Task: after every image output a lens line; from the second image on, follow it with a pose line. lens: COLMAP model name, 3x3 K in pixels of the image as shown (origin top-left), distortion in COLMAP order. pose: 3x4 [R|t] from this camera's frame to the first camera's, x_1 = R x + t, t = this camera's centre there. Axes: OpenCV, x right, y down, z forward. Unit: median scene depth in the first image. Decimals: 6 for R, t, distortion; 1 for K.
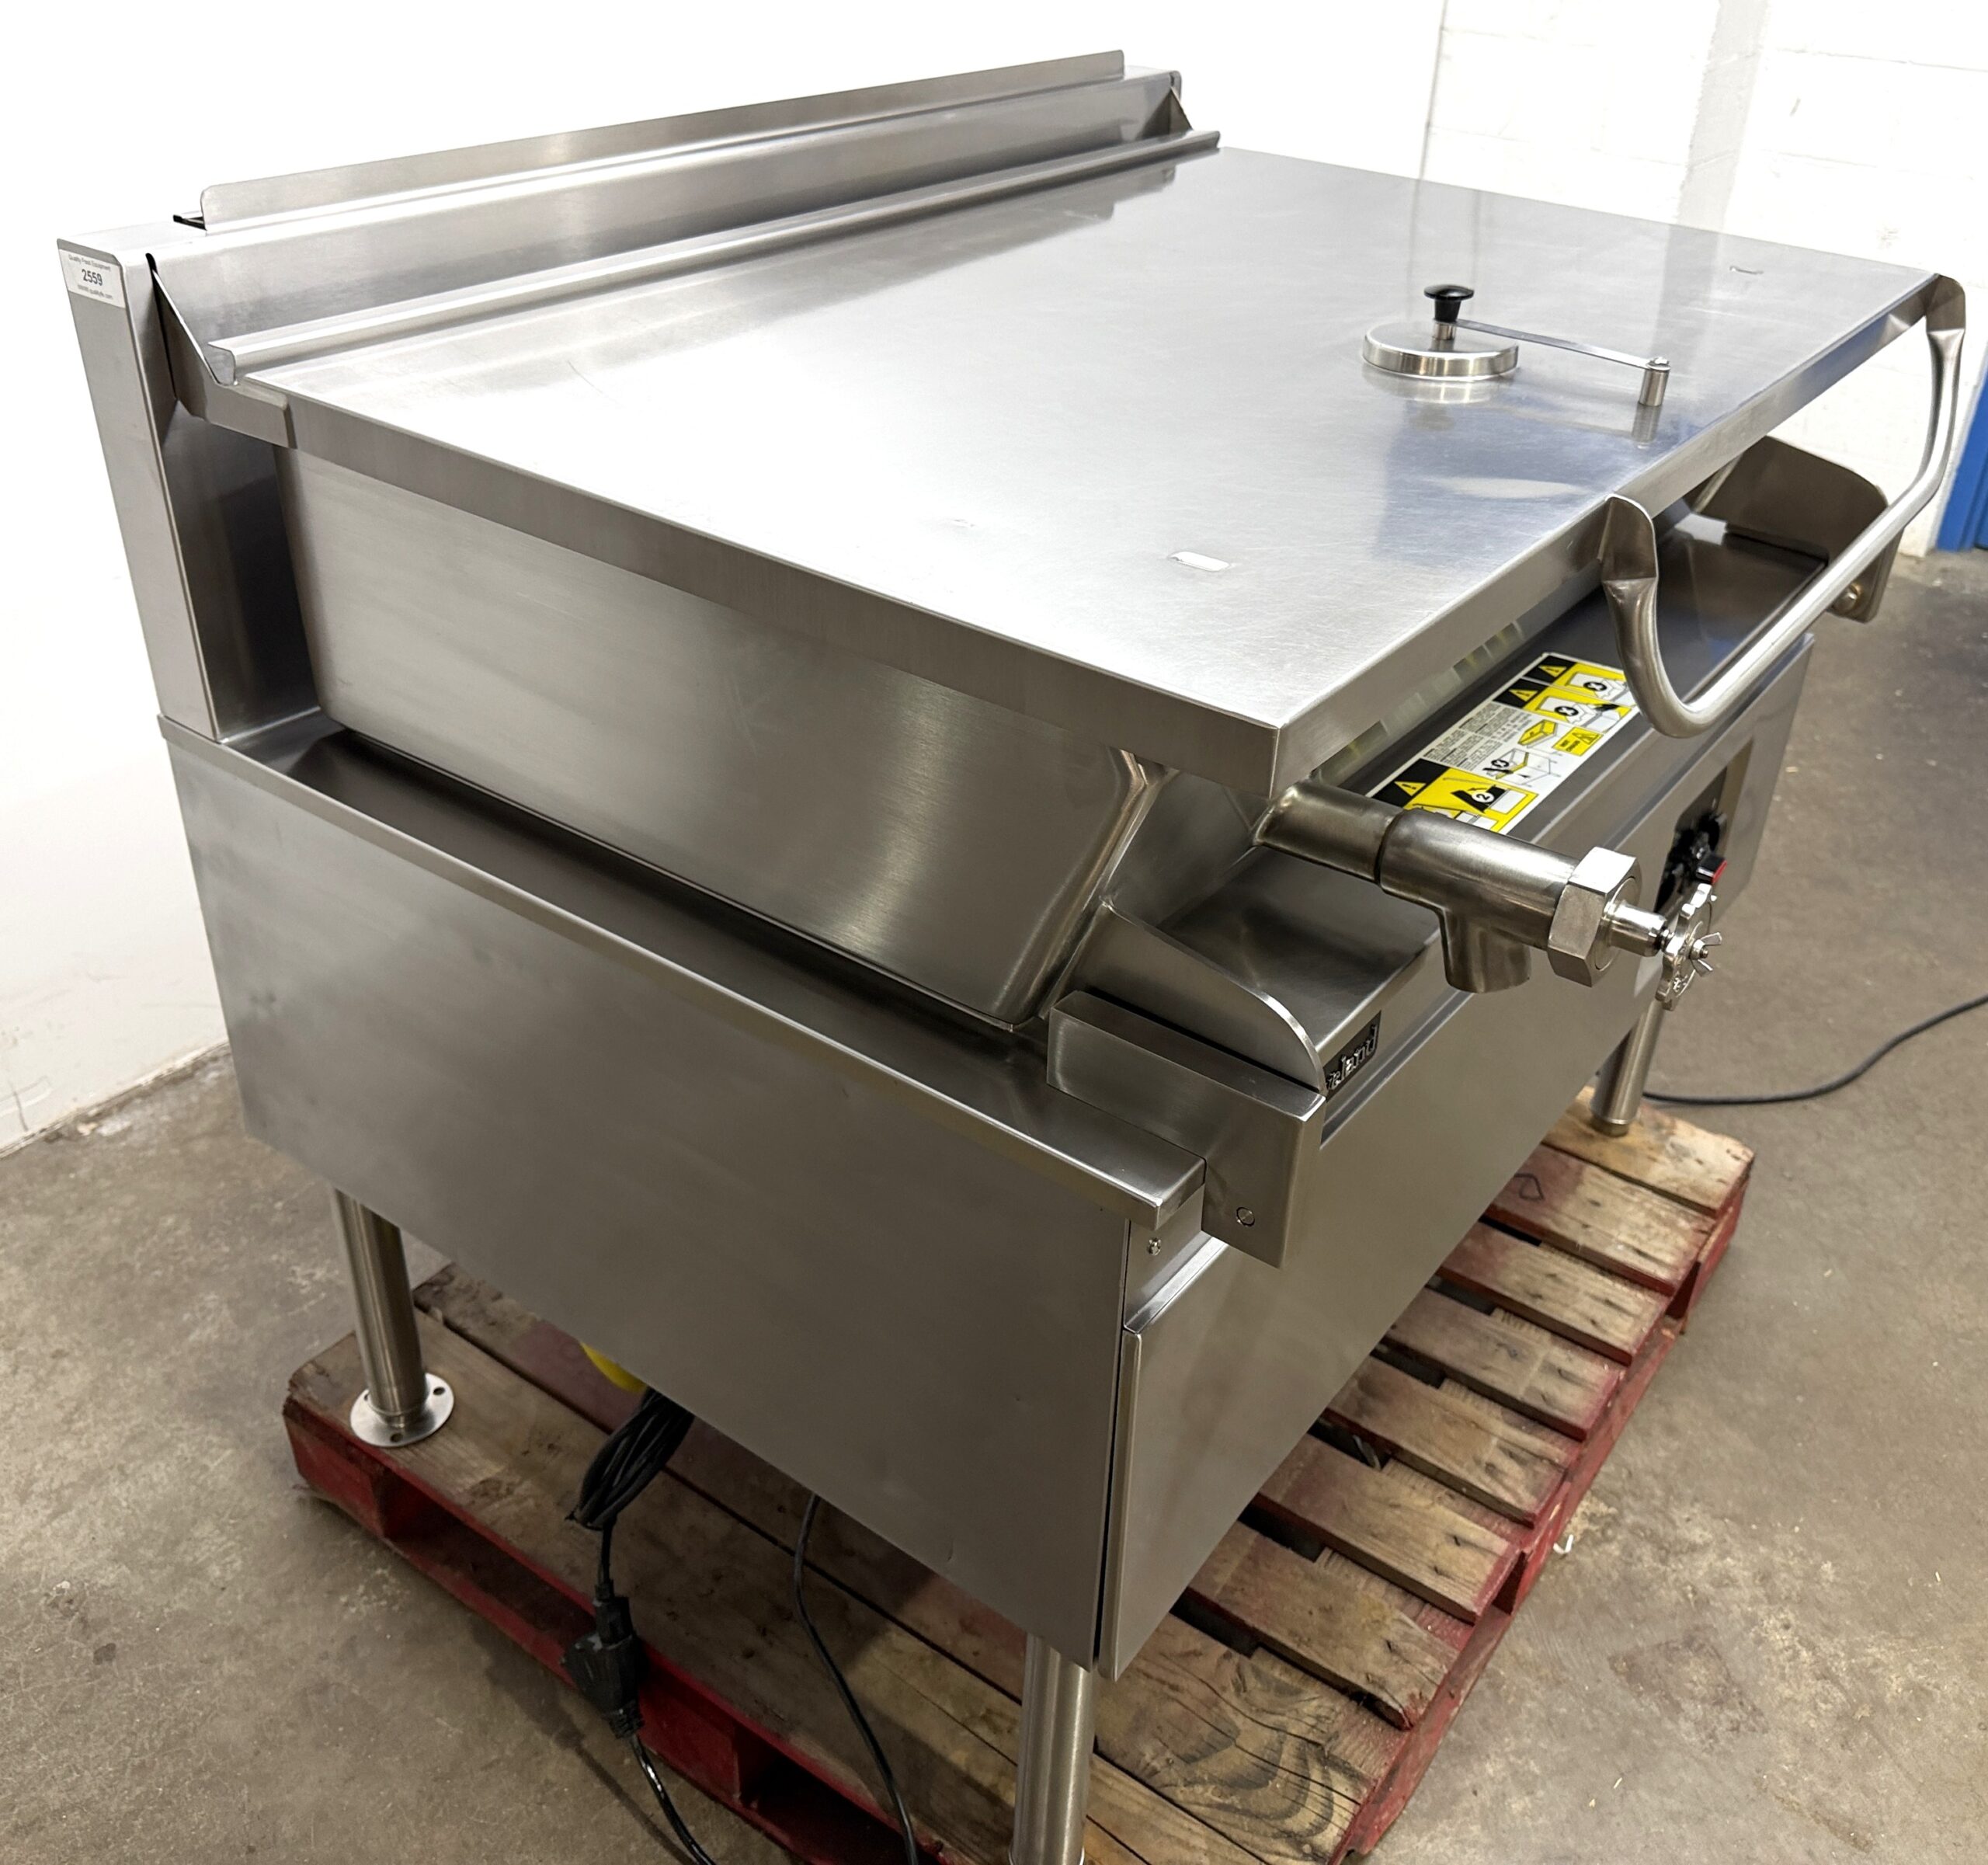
lens RADIAL K [[1884.1, 0, 1074.4], [0, 1884.1, 872.1], [0, 0, 1]] dist [0.033528, -0.054277]
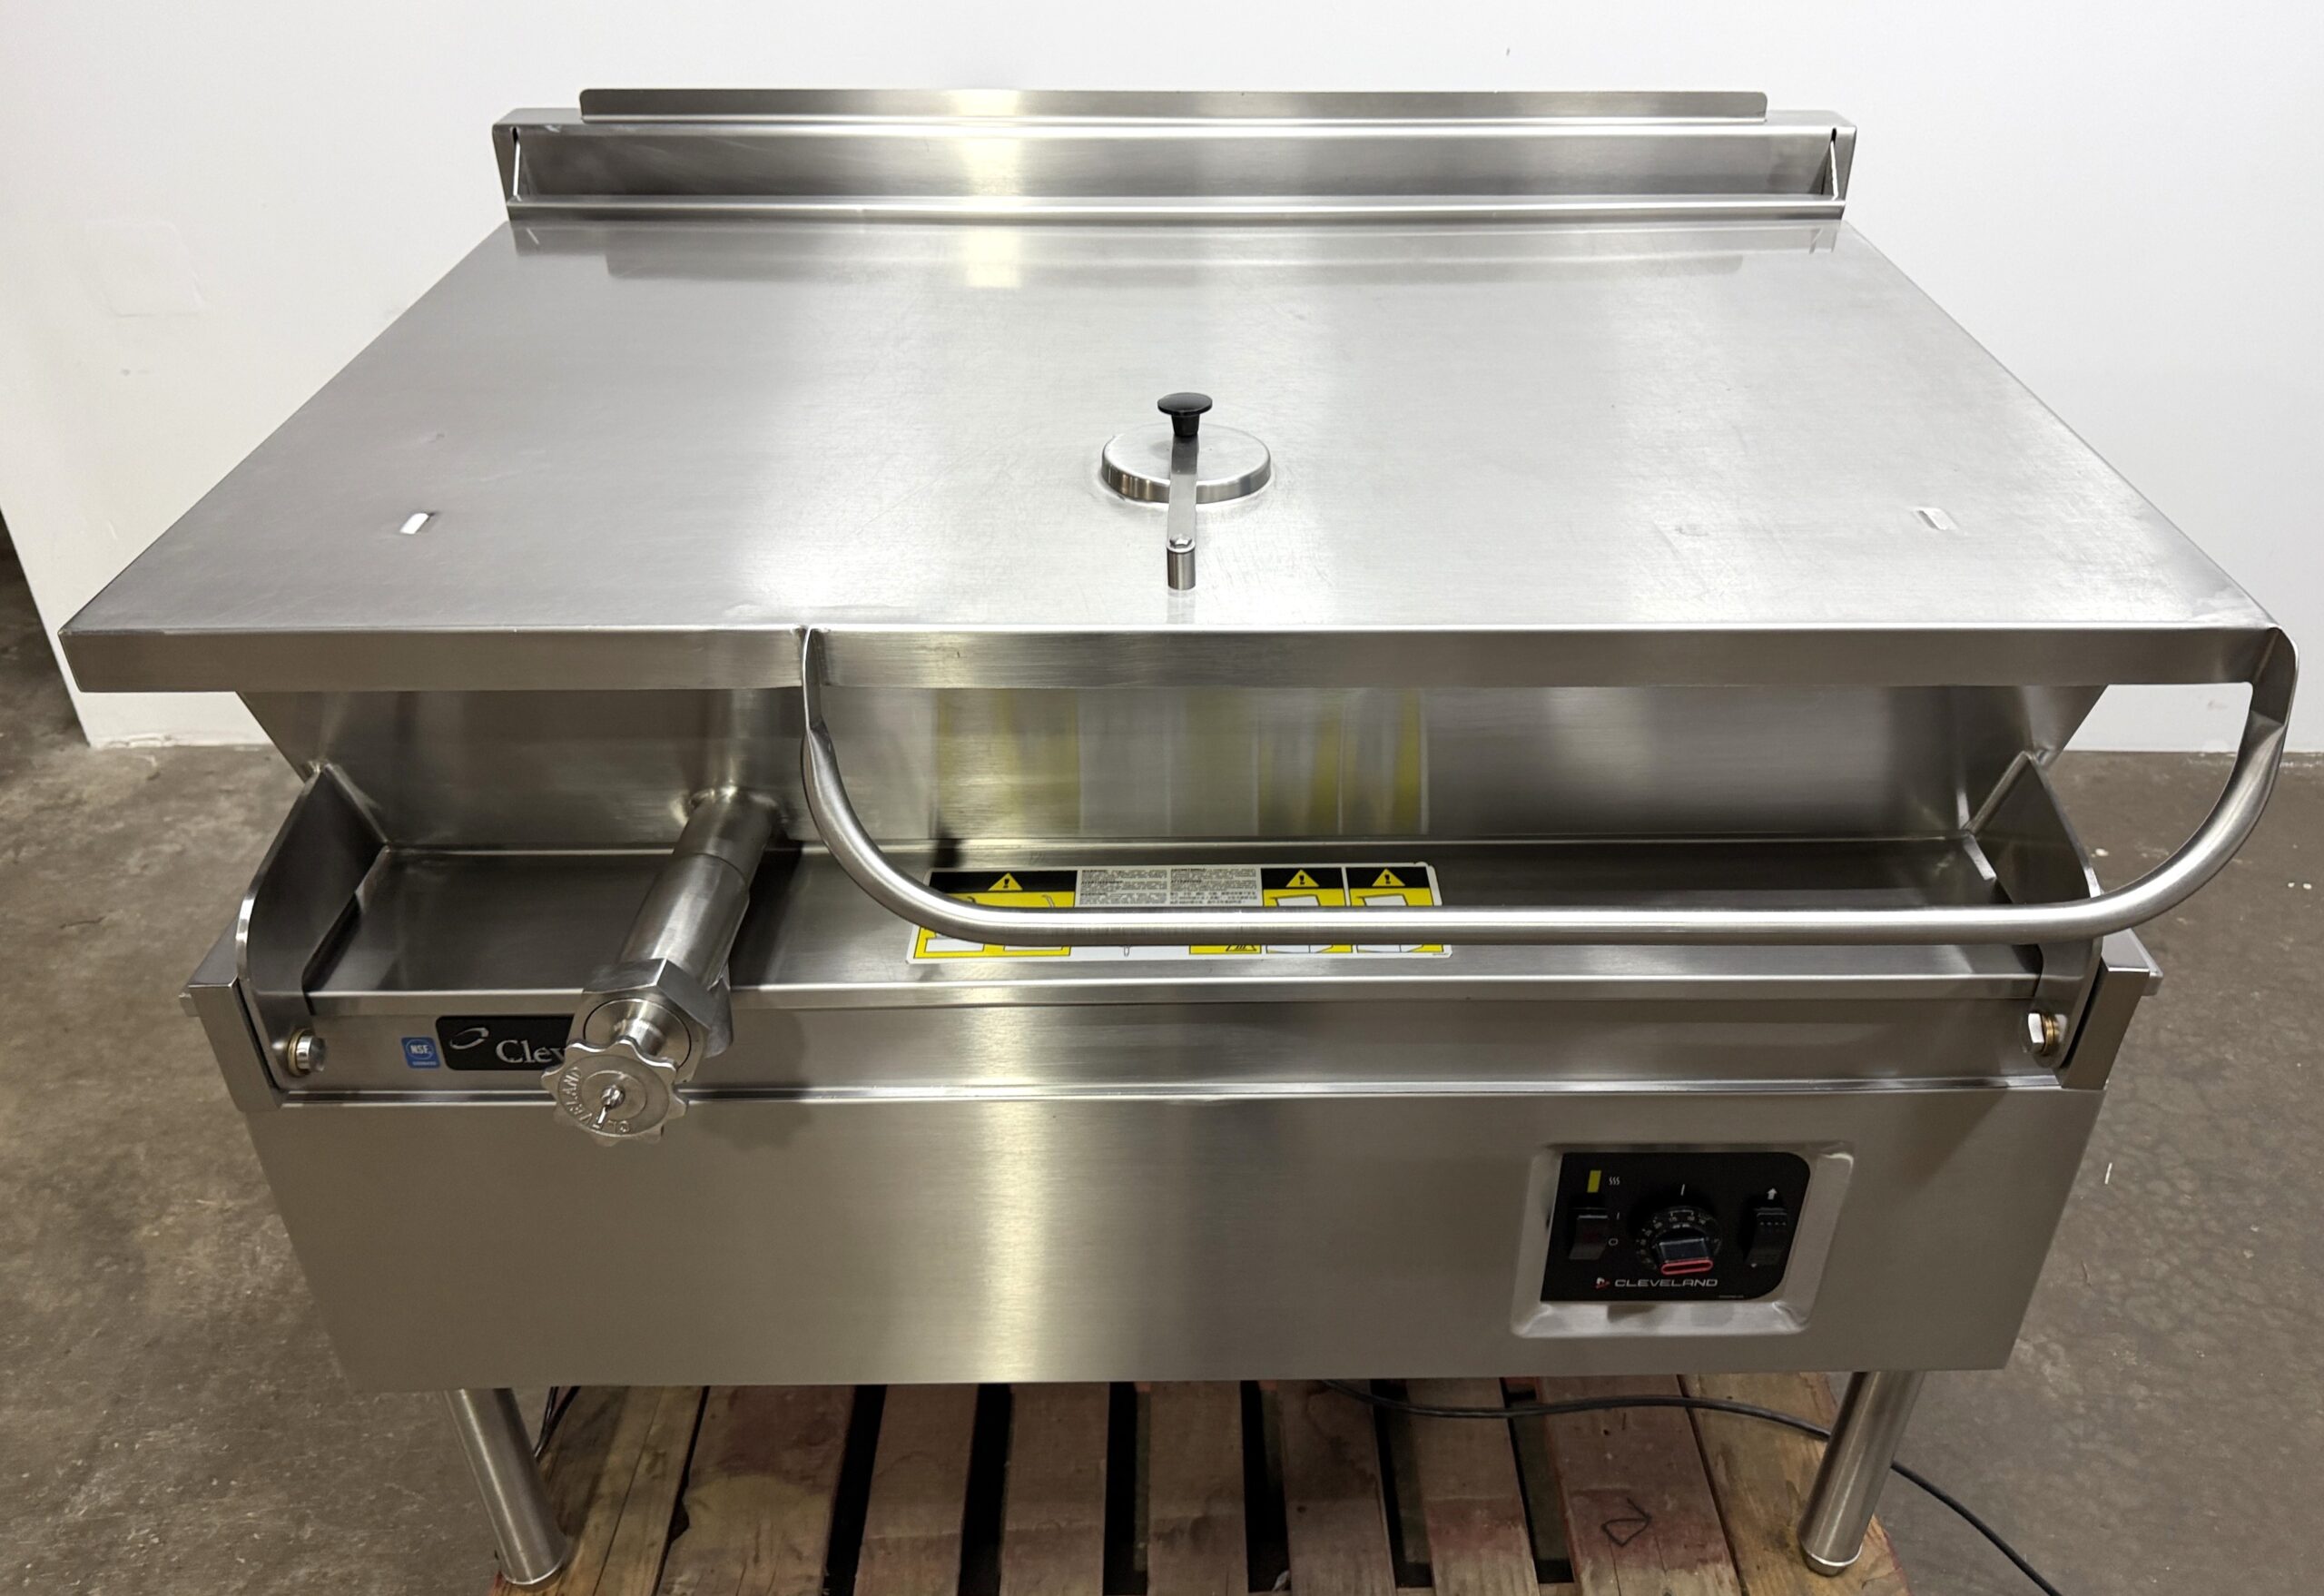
lens RADIAL K [[1761.8, 0, 1219.7], [0, 1761.8, 722.9], [0, 0, 1]] dist [-0.001089, 0.003884]
pose [[0.588739, 0.382093, -0.712314, 0.673914], [-0.389485, 0.906274, 0.164221, -0.245656], [0.708299, 0.180752, 0.682379, 0.375690]]
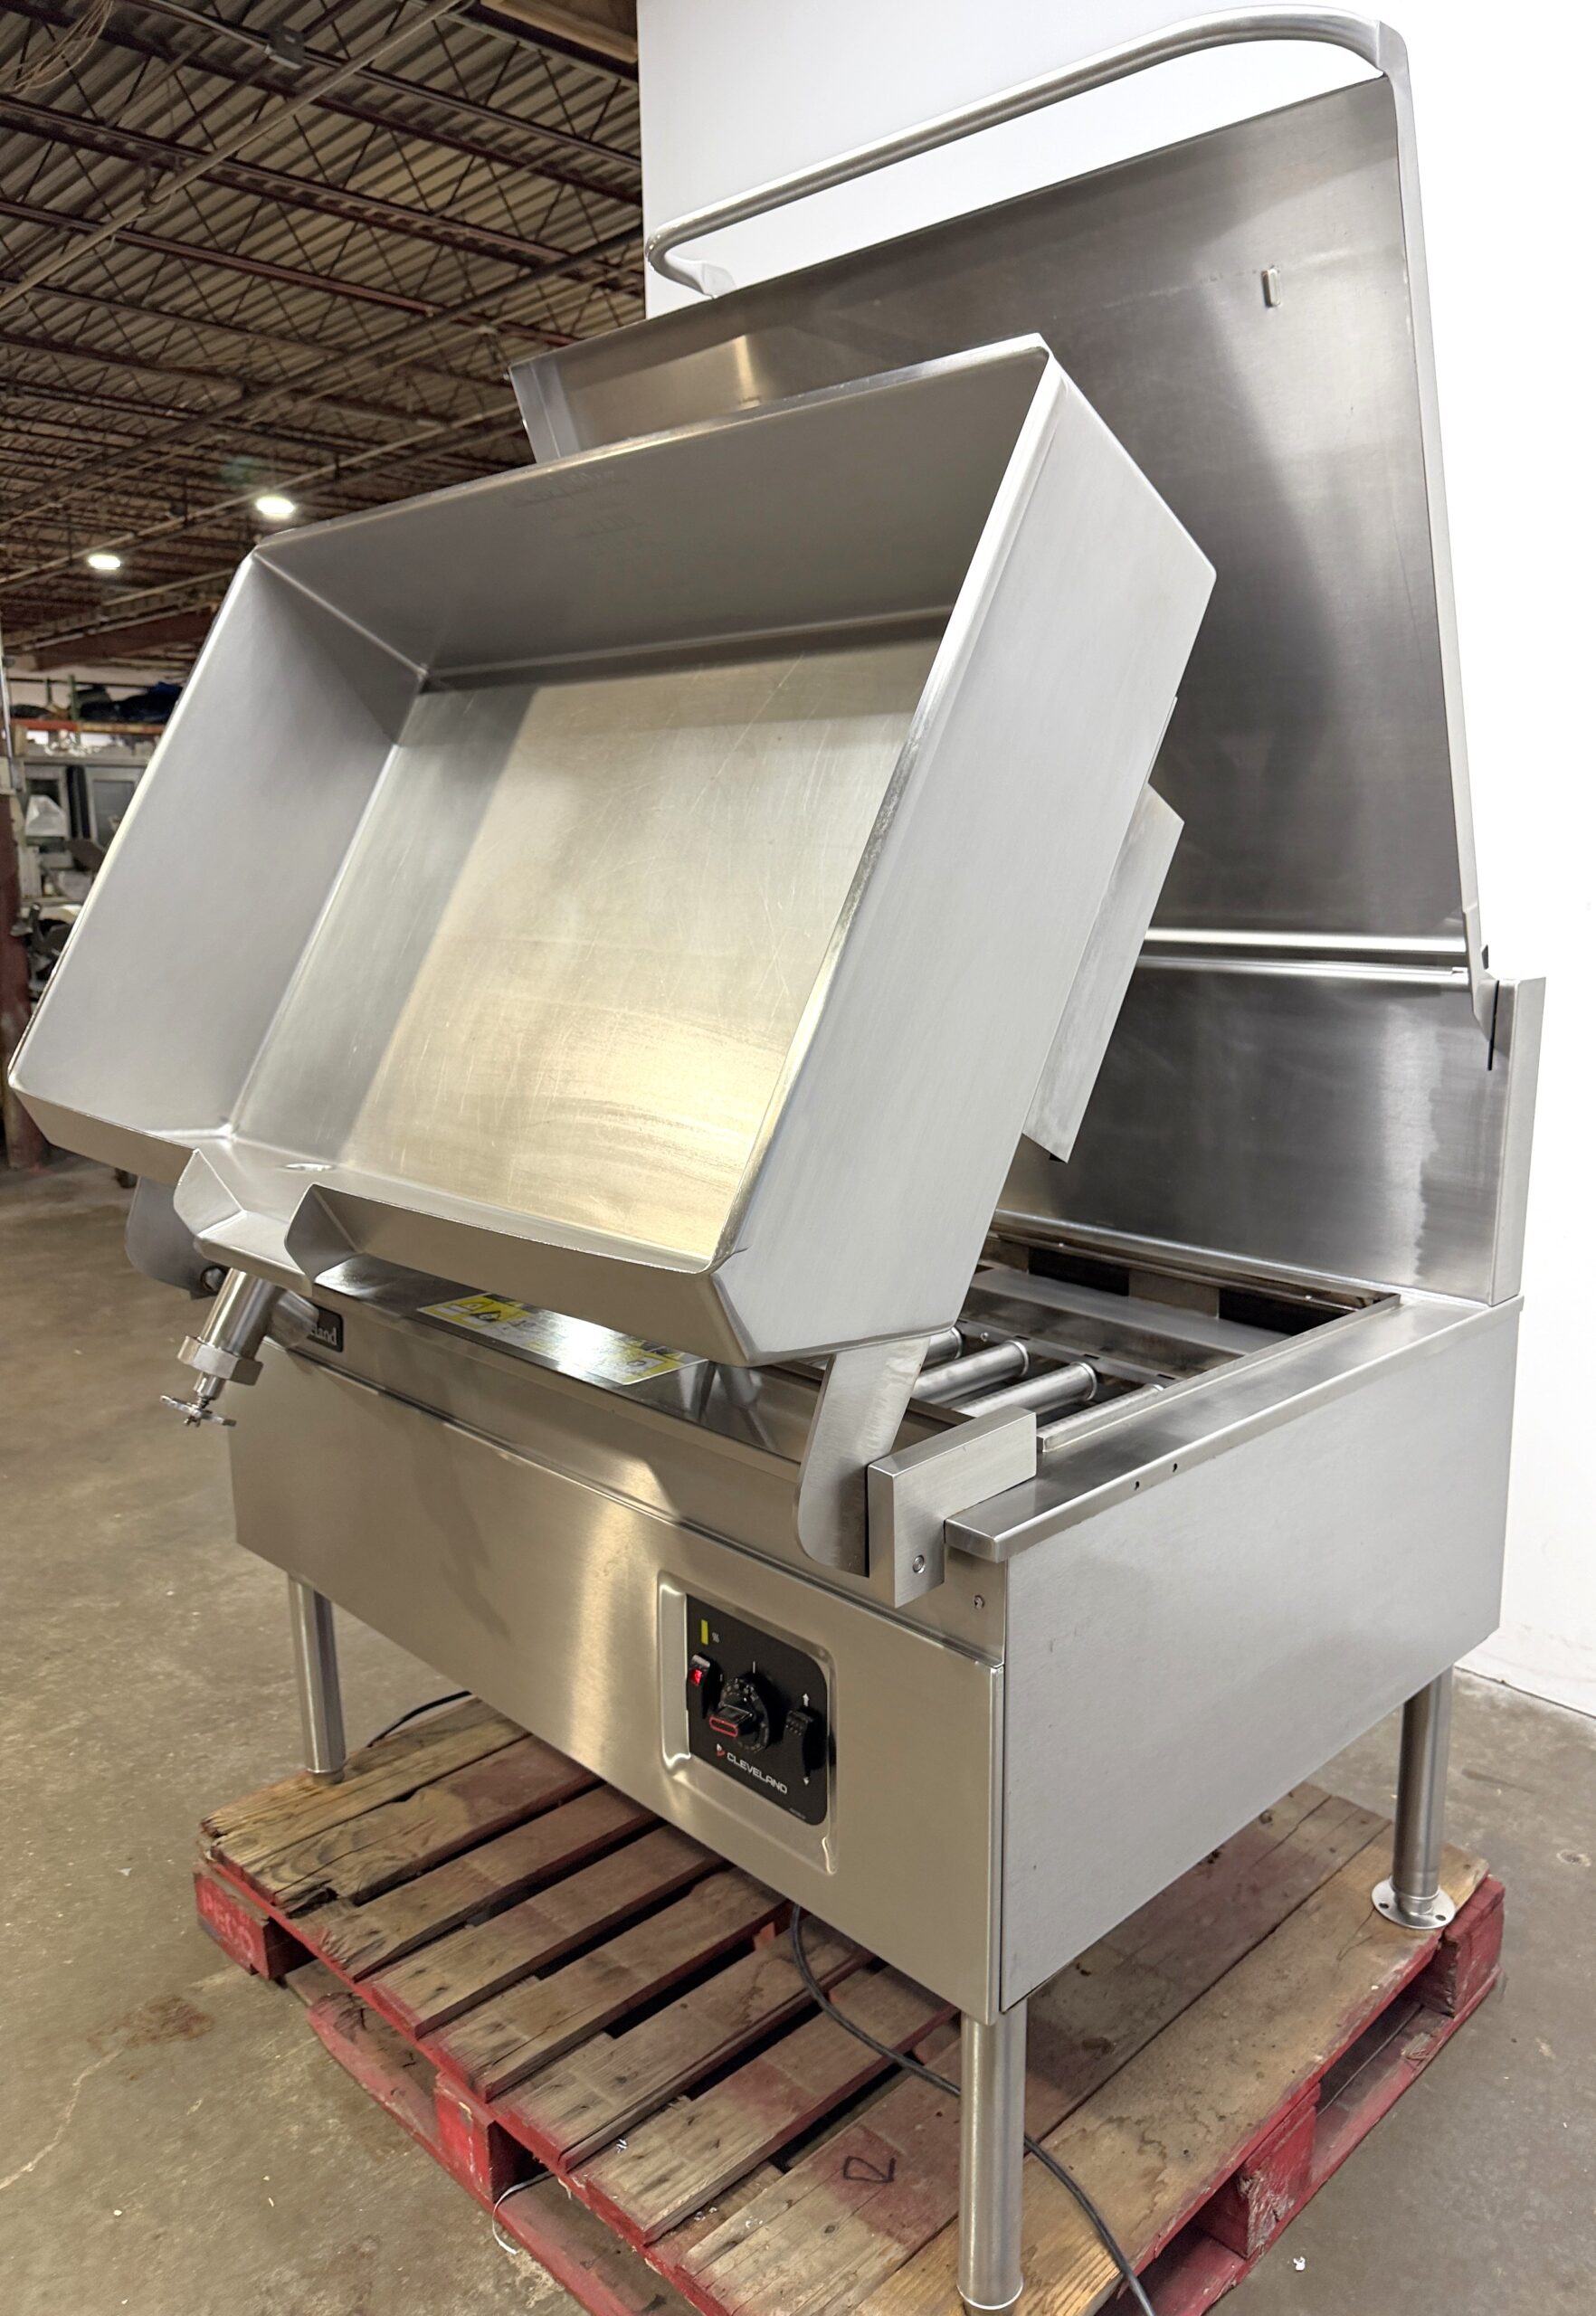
lens RADIAL K [[1664.4, 0, 856.2], [0, 1664.4, 1166.3], [0, 0, 1]] dist [-0.003548, 0.000424]
pose [[-0.172249, 0.144784, -0.974355, 1.089077], [-0.503552, 0.837190, 0.213421, -0.429132], [0.846621, 0.527399, -0.071299, 1.012723]]
